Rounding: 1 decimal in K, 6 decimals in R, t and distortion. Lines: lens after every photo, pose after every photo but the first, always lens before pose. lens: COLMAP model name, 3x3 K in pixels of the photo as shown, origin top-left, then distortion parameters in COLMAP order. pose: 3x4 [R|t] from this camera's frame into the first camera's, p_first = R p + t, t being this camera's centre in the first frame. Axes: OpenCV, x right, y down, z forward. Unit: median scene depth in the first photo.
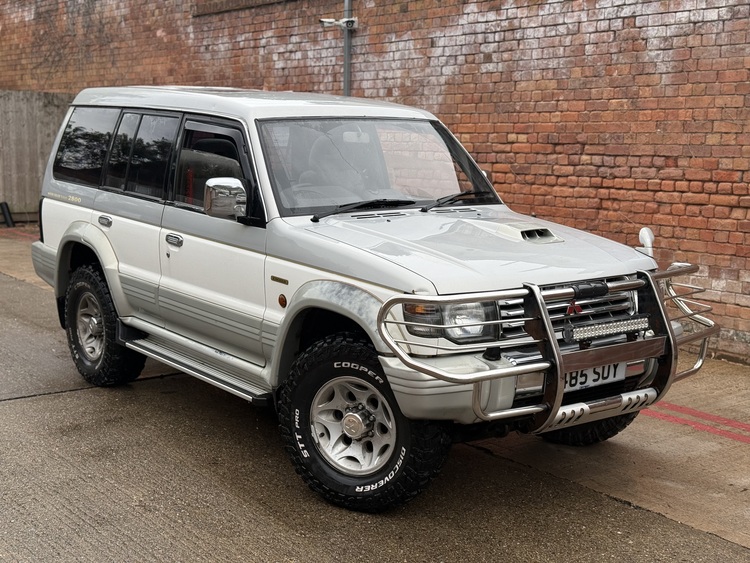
lens RADIAL K [[1028.5, 0, 375.0], [0, 1028.5, 281.5], [0, 0, 1]] dist [0.214739, -0.516270]
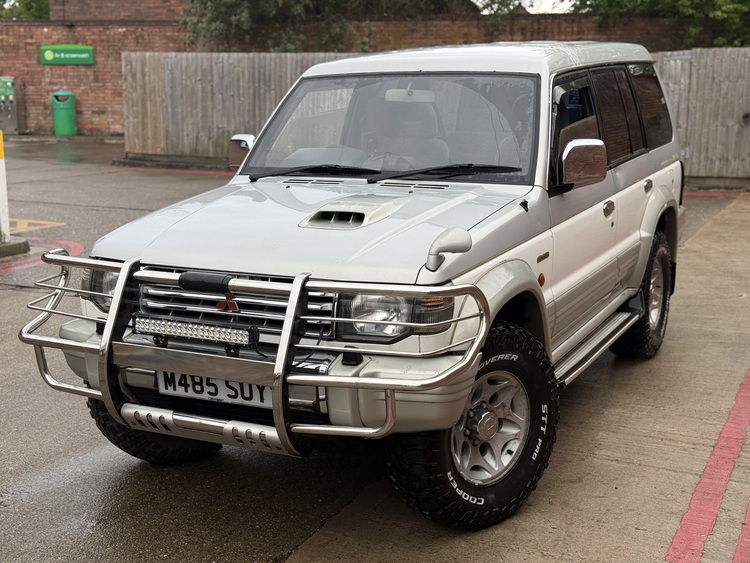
lens RADIAL K [[1028.5, 0, 375.0], [0, 1028.5, 281.5], [0, 0, 1]] dist [0.214739, -0.516270]
pose [[0.437700, 0.155279, -0.885611, 0.878408], [-0.125123, 0.985910, 0.111025, -0.088596], [0.890372, 0.062215, 0.450961, 0.666376]]
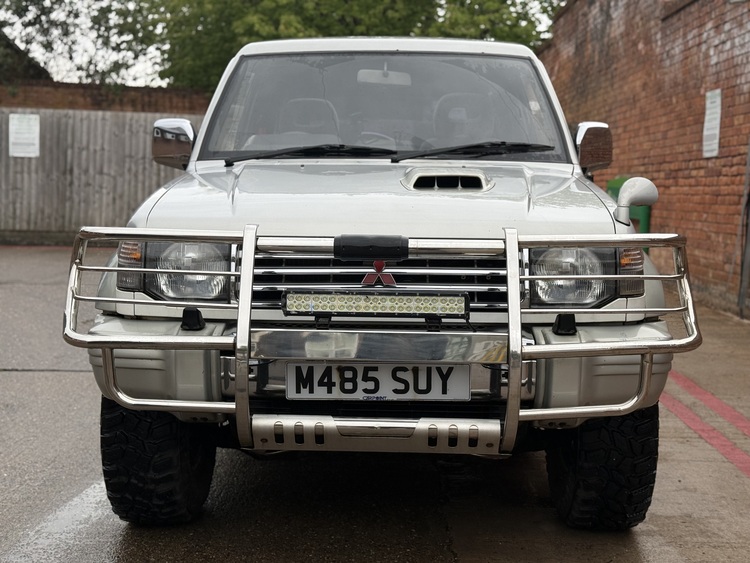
lens RADIAL K [[1028.5, 0, 375.0], [0, 1028.5, 281.5], [0, 0, 1]] dist [0.214739, -0.516270]
pose [[0.781248, 0.058932, -0.621433, 0.540832], [-0.097414, 0.994847, -0.028122, 0.042773], [0.616573, 0.082506, 0.782963, 0.443899]]
